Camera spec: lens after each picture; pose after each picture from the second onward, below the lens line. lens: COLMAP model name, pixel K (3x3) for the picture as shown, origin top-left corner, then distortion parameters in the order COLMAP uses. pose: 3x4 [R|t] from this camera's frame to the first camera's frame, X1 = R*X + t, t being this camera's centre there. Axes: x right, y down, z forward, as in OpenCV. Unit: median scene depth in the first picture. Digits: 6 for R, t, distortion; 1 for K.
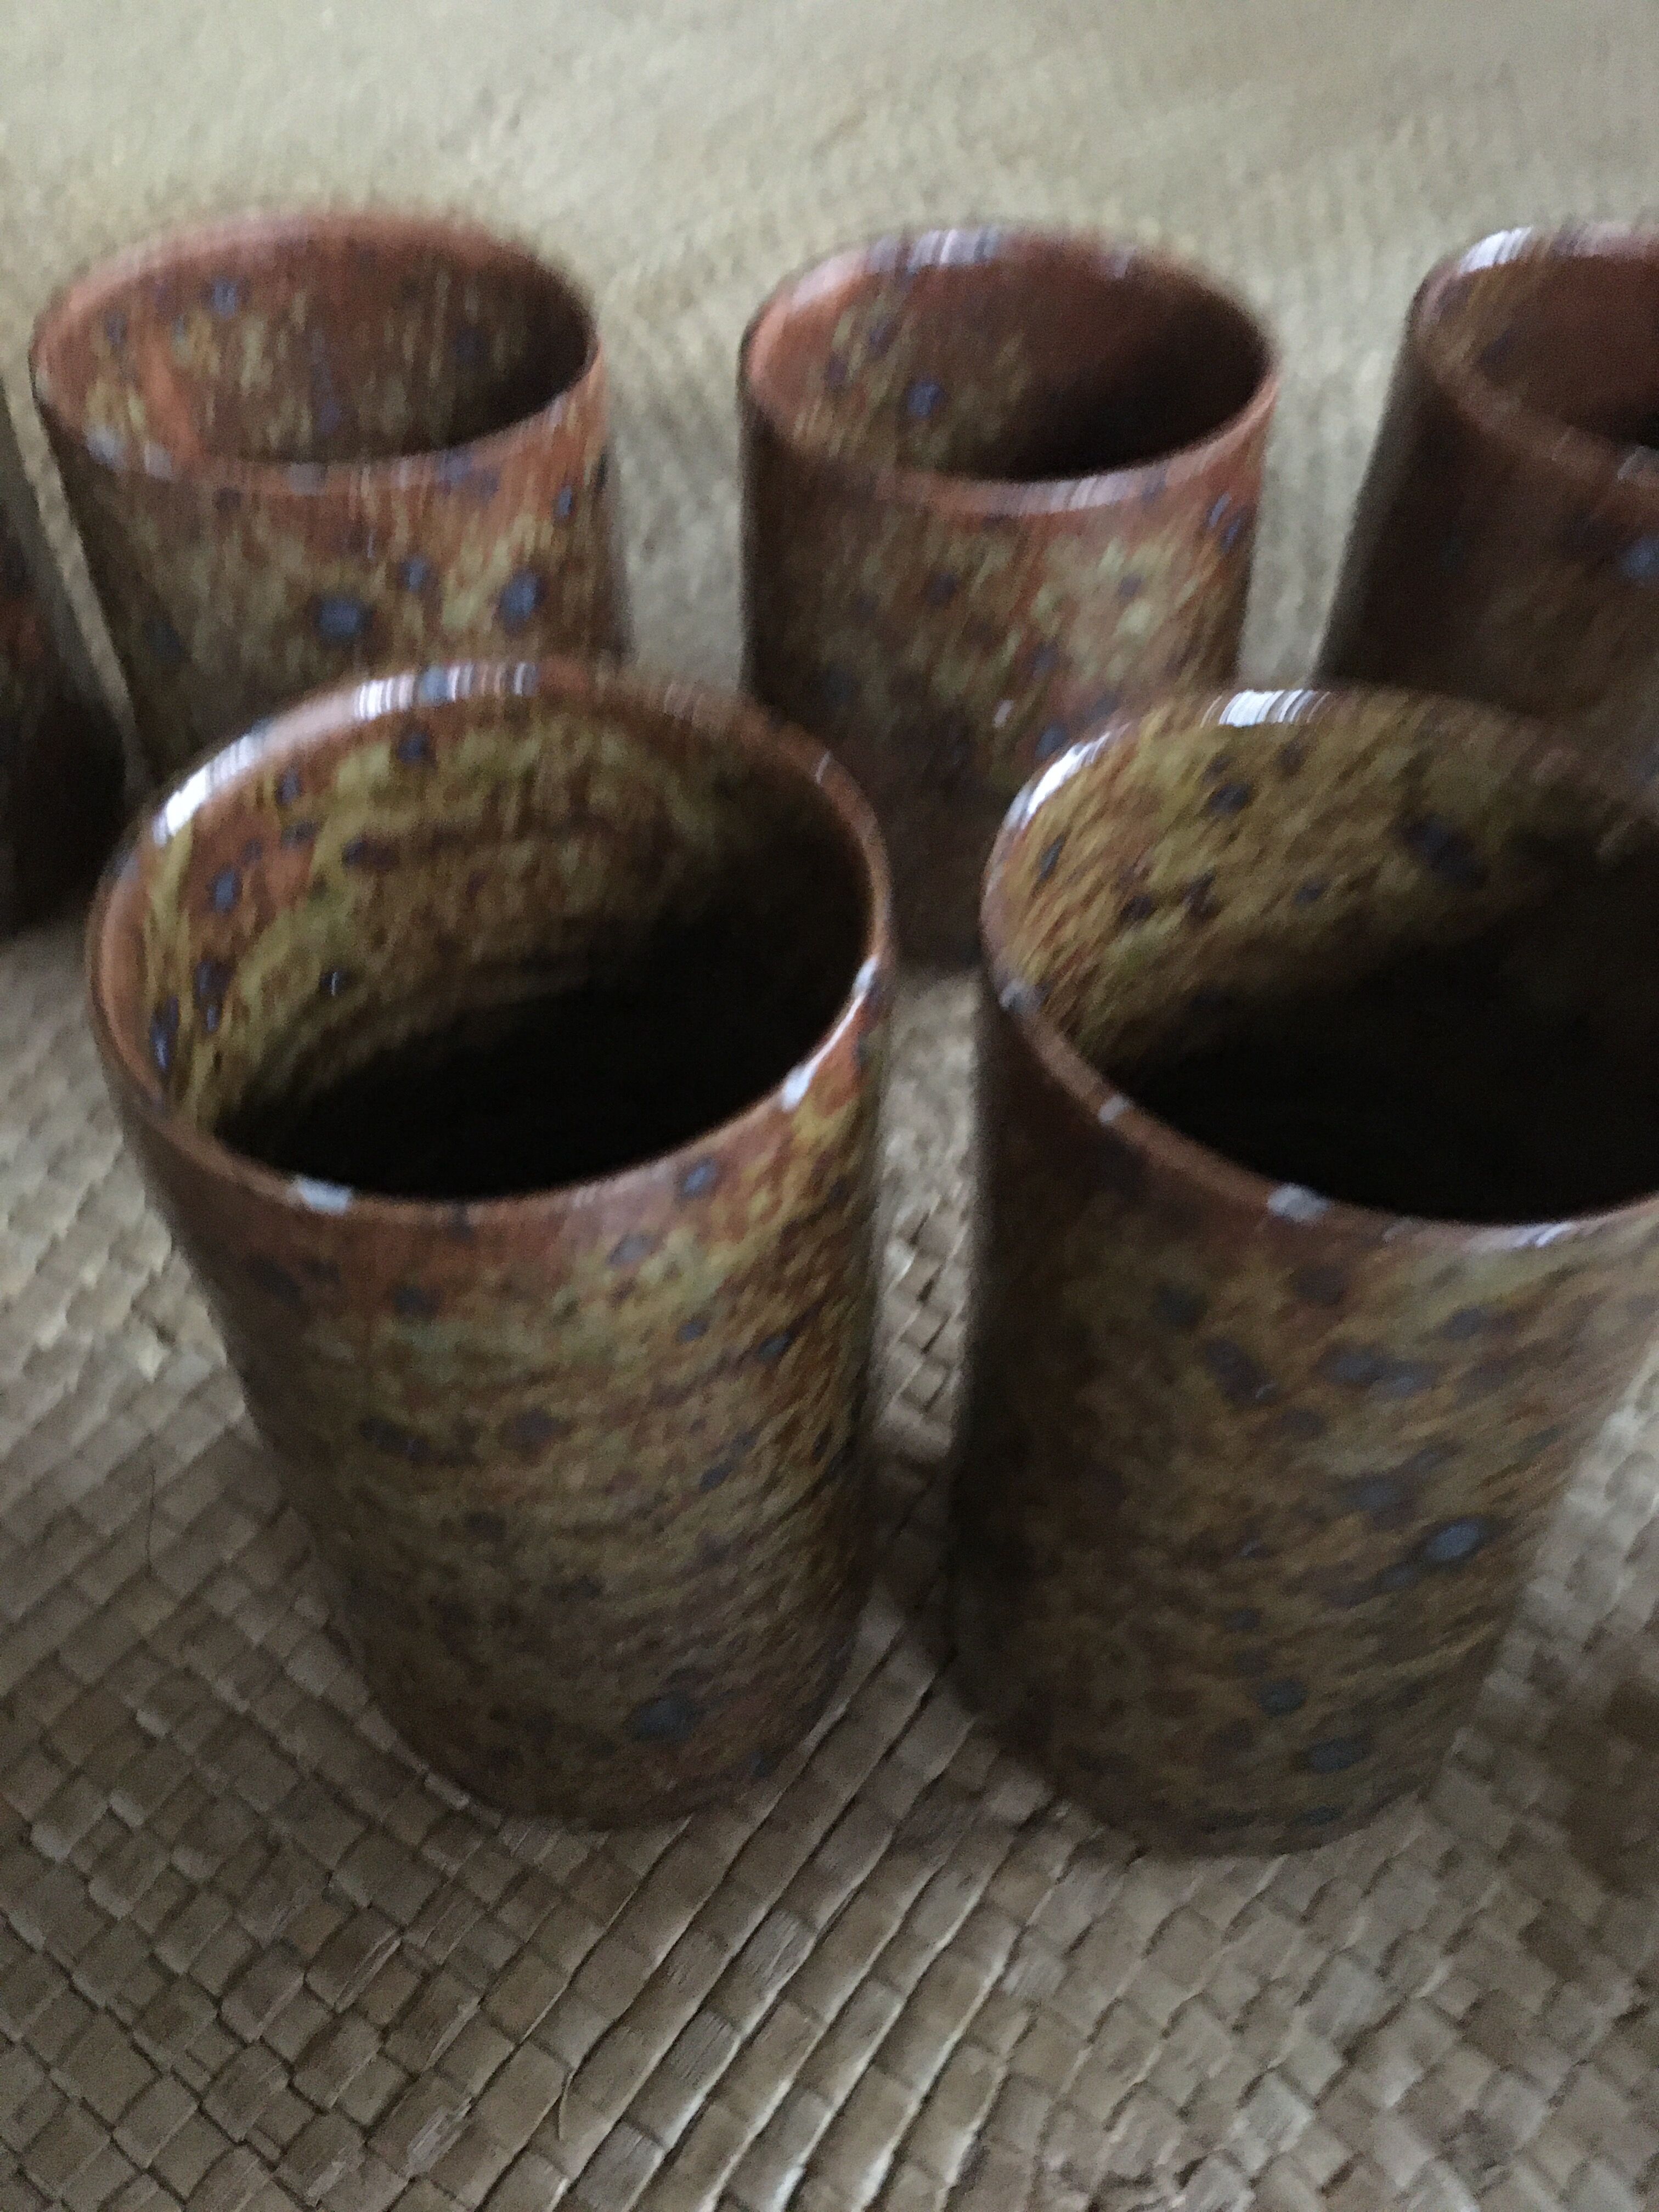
lens RADIAL K [[1902.3, 0, 843.4], [0, 1902.3, 1109.7], [0, 0, 1]] dist [0.083104, -0.129295]
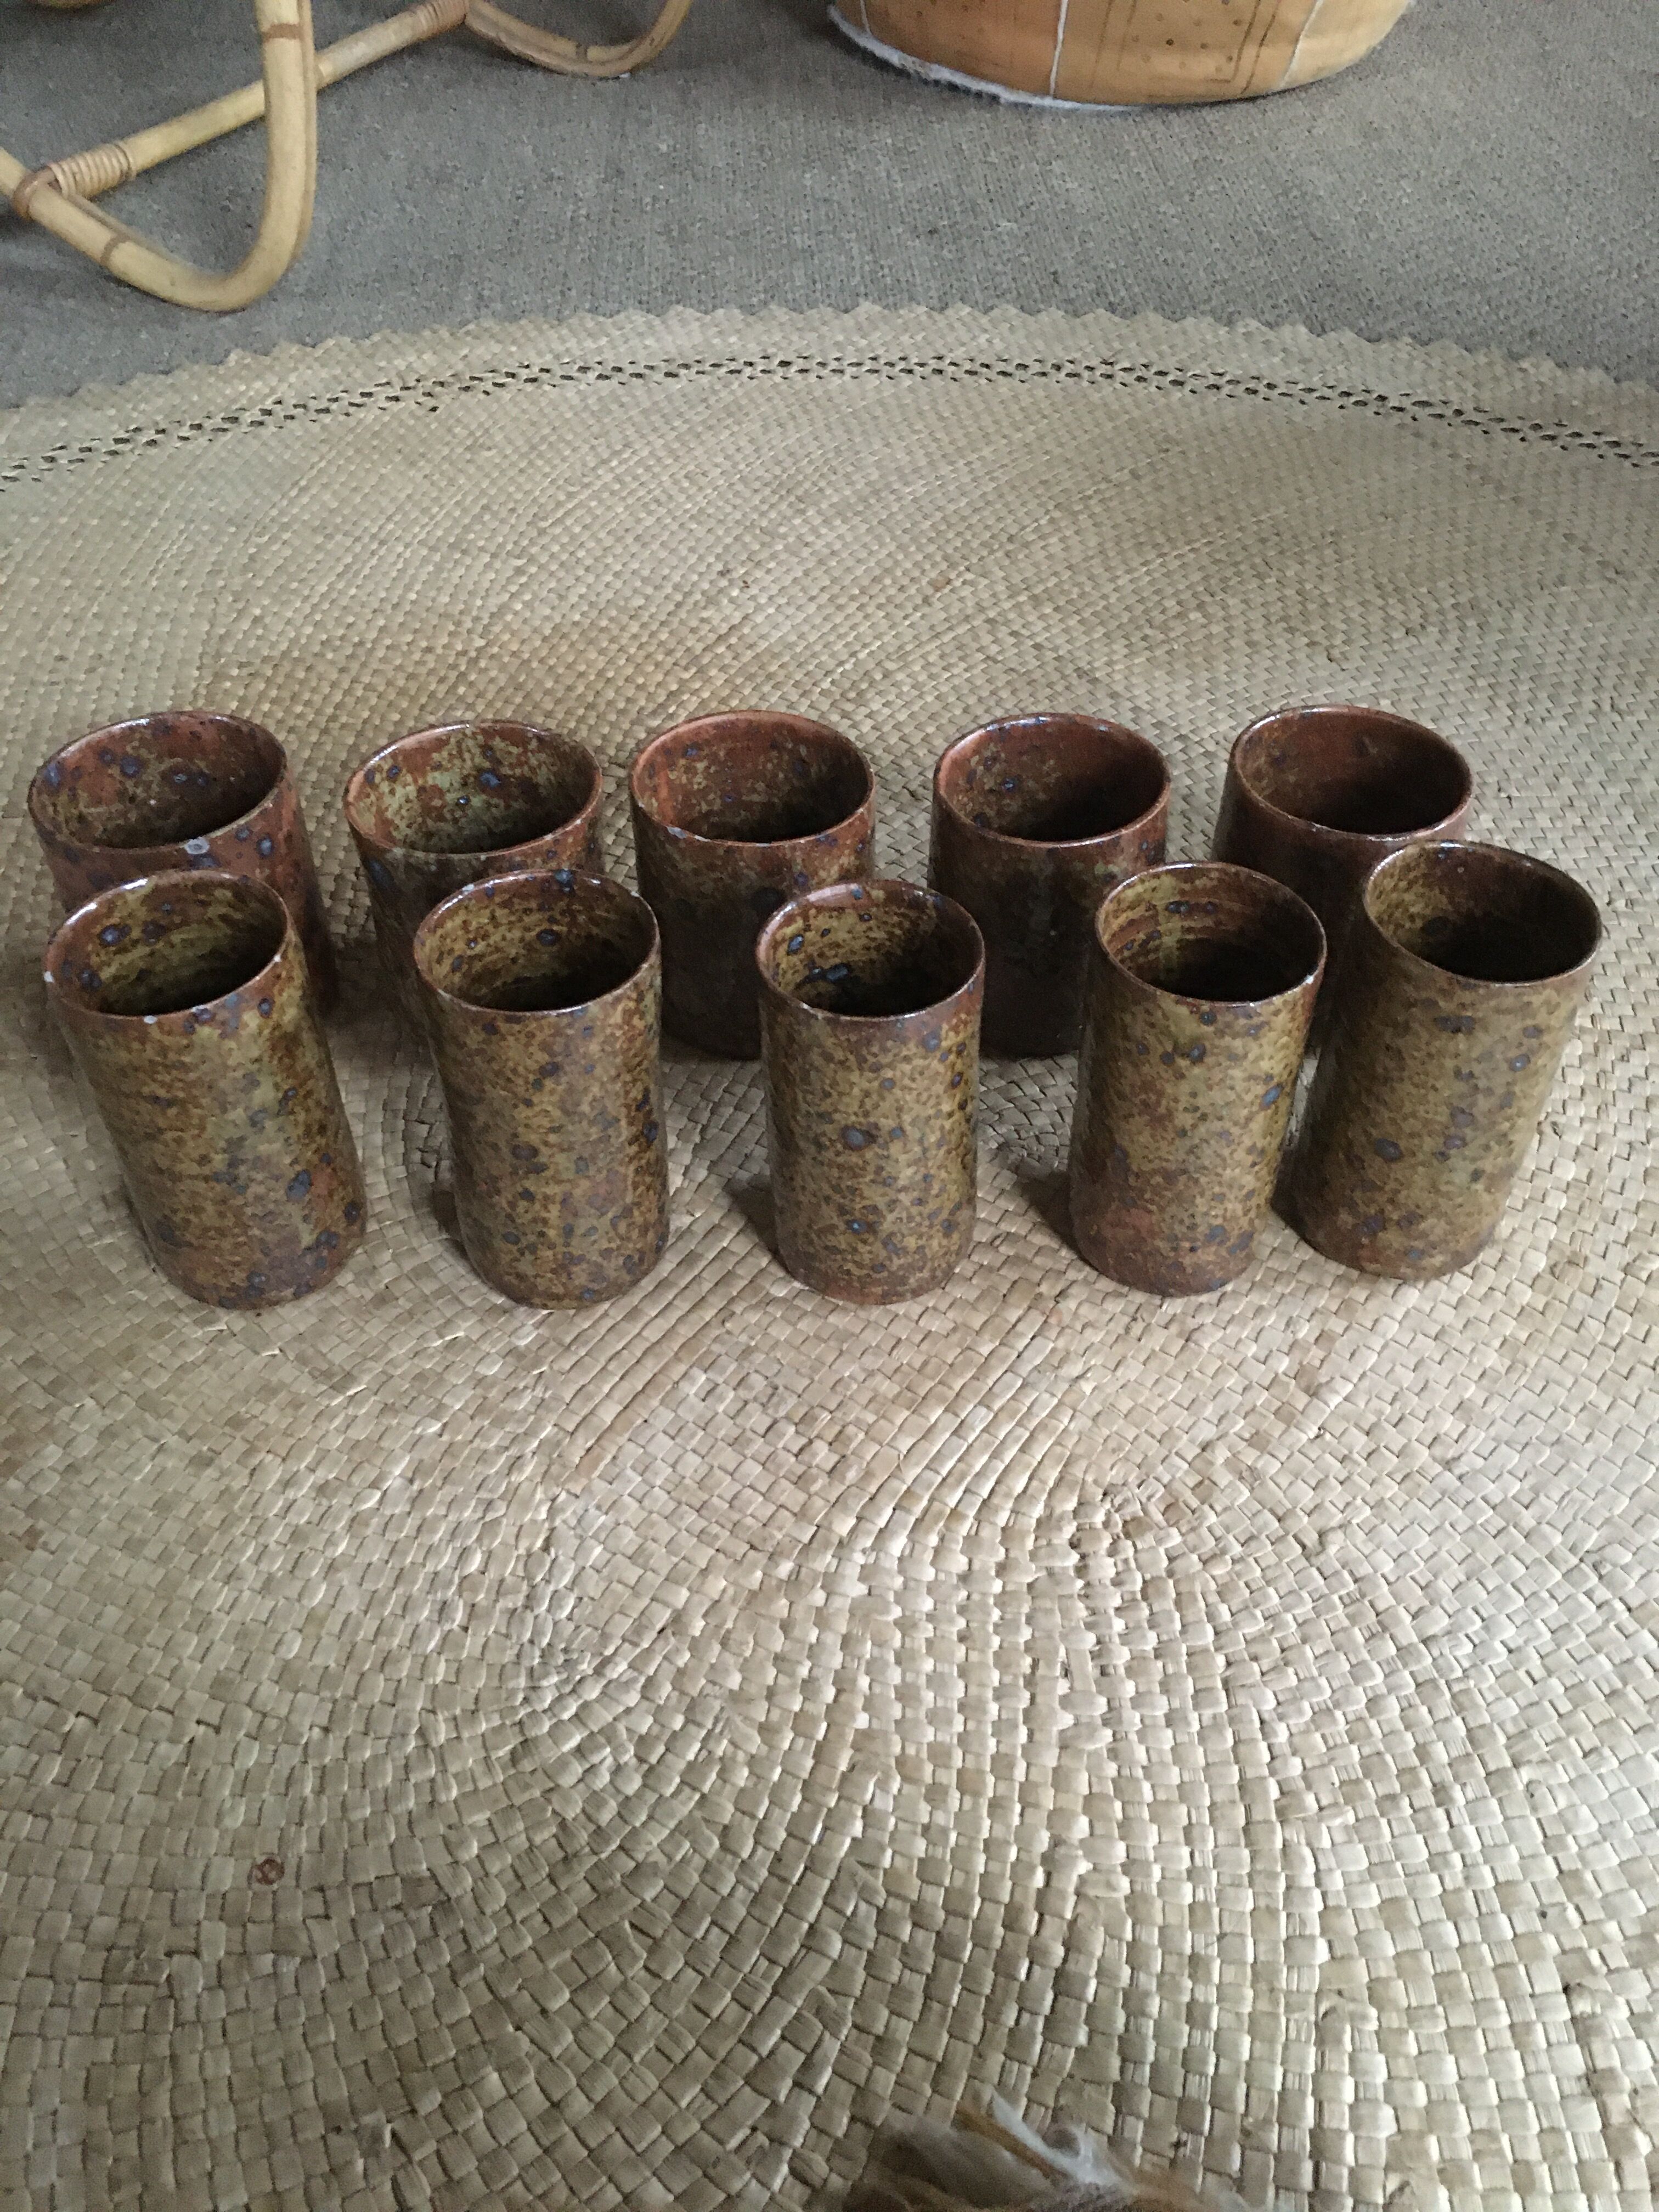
lens RADIAL K [[1902.3, 0, 843.6], [0, 1902.3, 1109.5], [0, 0, 1]] dist [0.083104, -0.129295]
pose [[0.999805, -0.015580, -0.012129, -0.177415], [0.014382, 0.995536, -0.093277, 0.264197], [0.013529, 0.093084, 0.995566, -1.566631]]
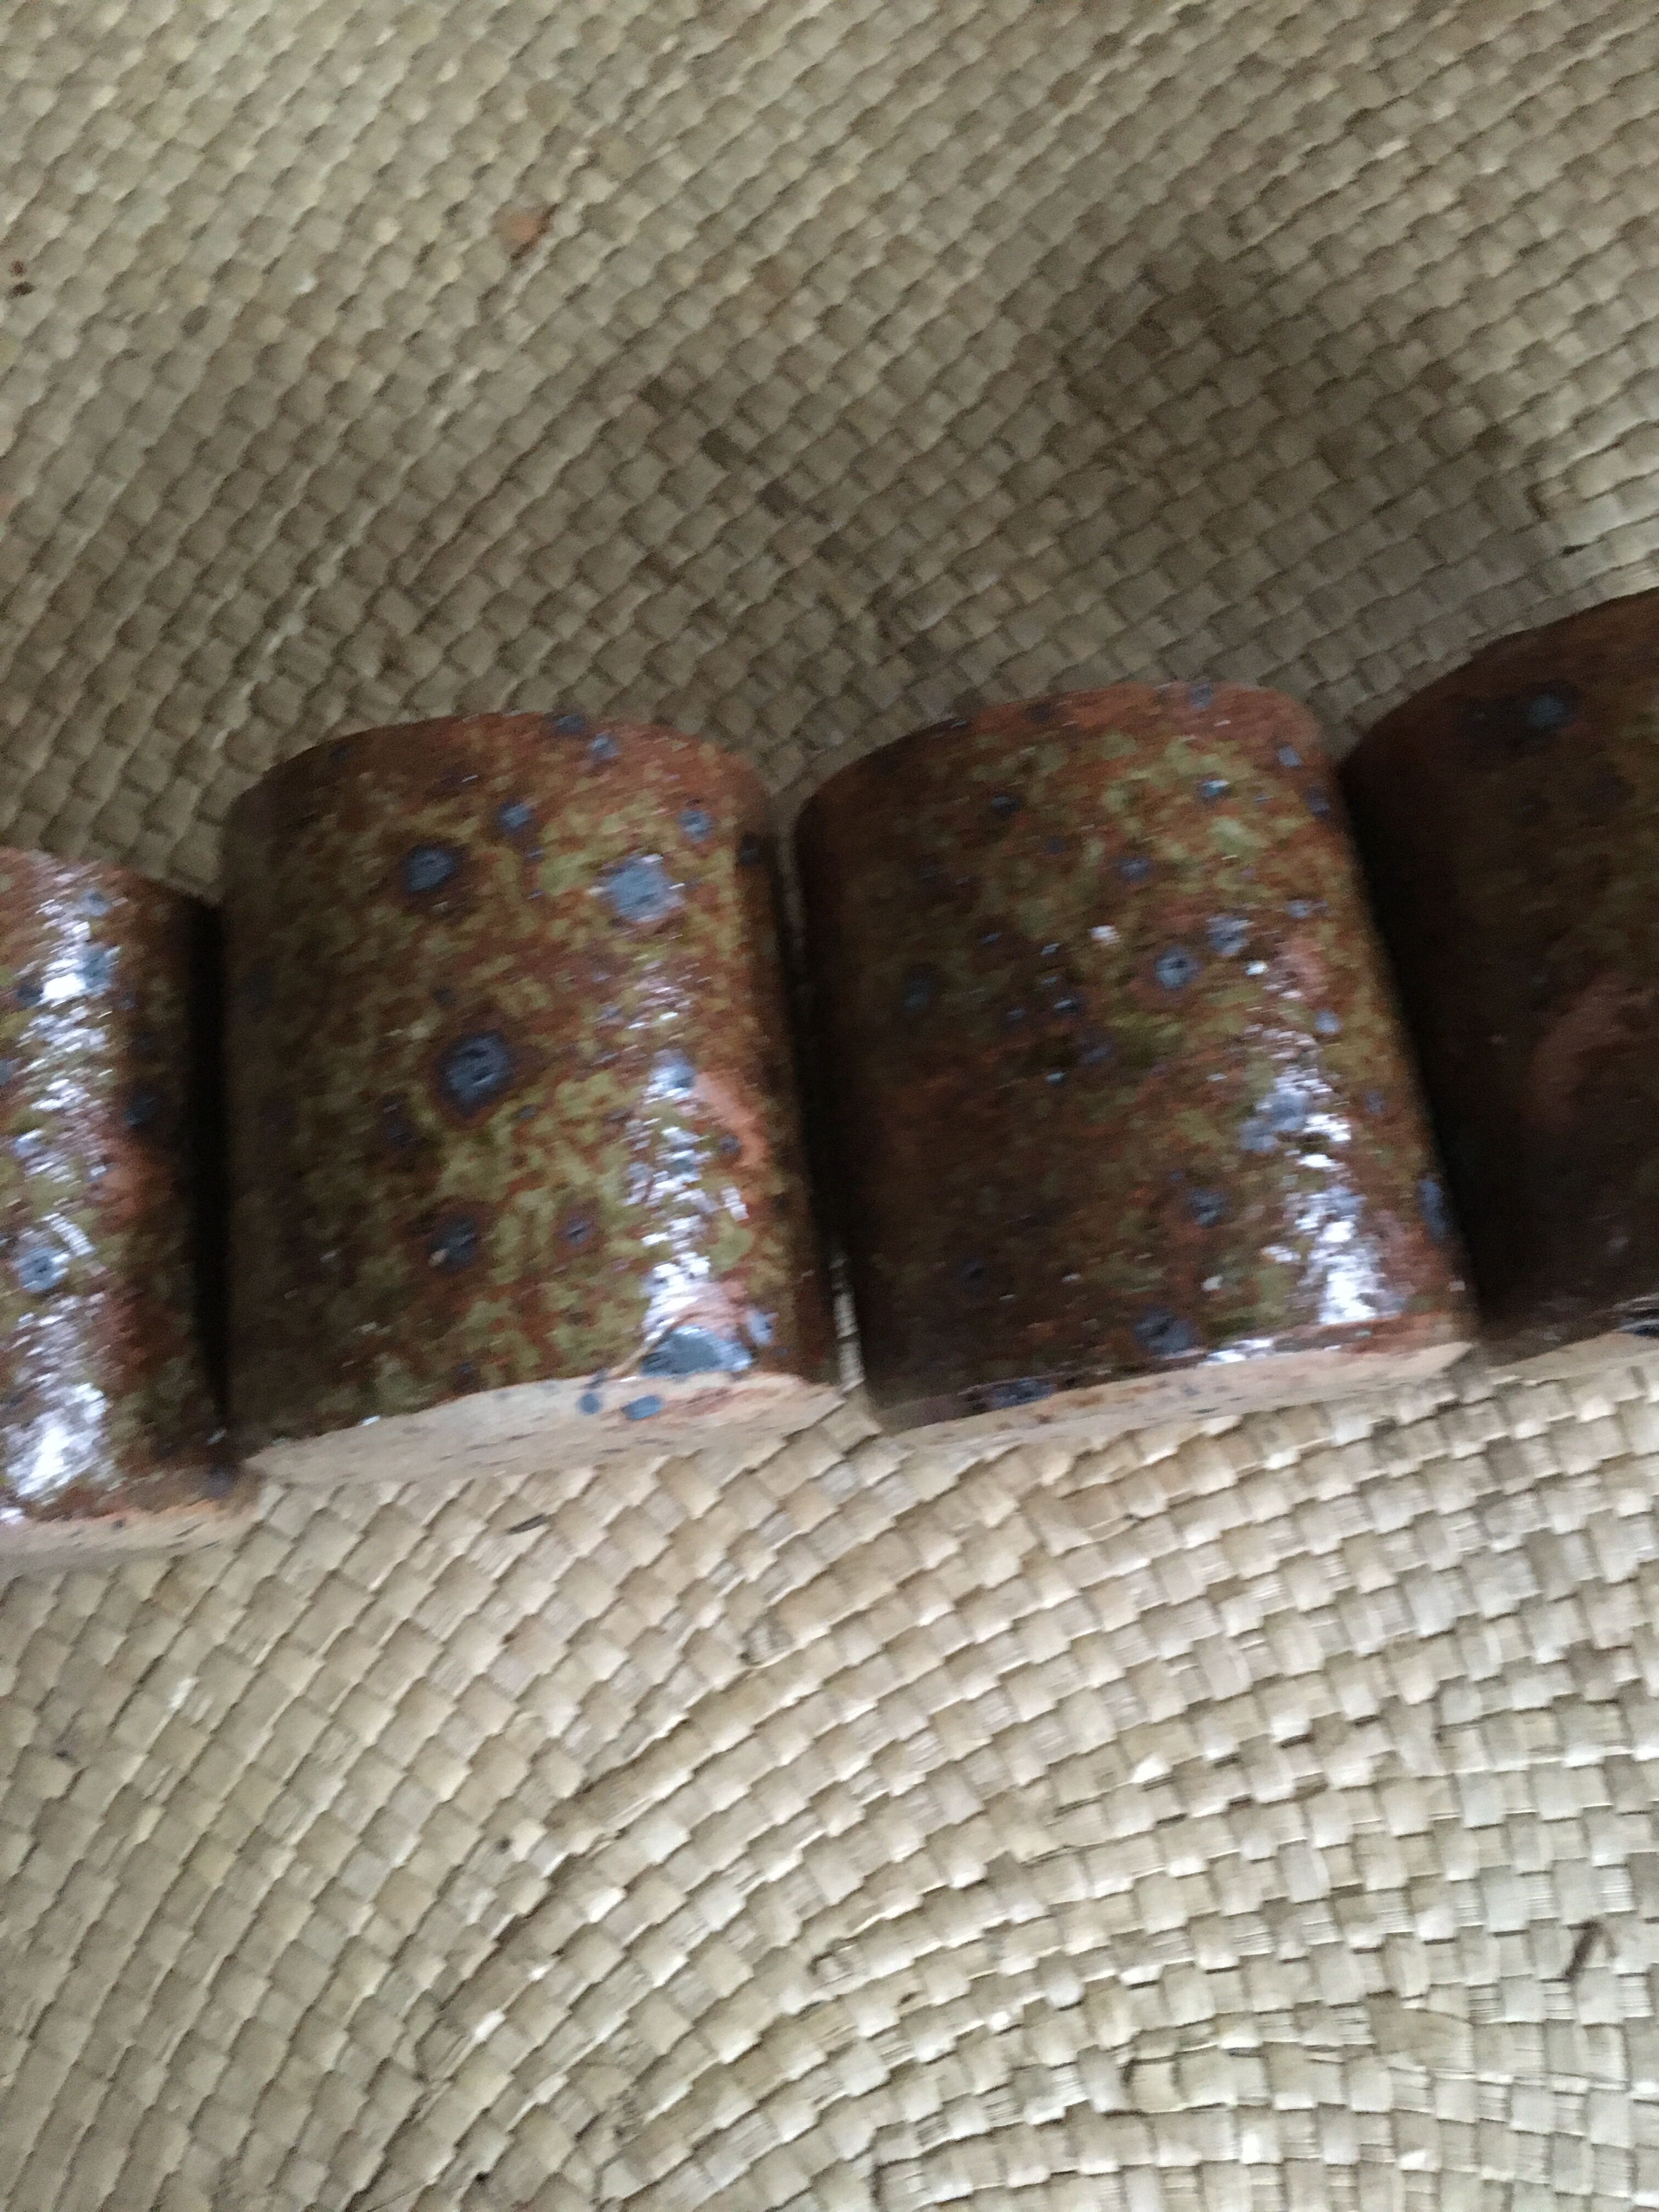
lens RADIAL K [[1902.3, 0, 830.9], [0, 1902.3, 1102.8], [0, 0, 1]] dist [0.083104, -0.129295]
pose [[0.995315, -0.085360, -0.045409, 0.265357], [0.096671, 0.870121, 0.483264, -1.379177], [-0.001740, -0.485390, 0.874296, 0.726872]]
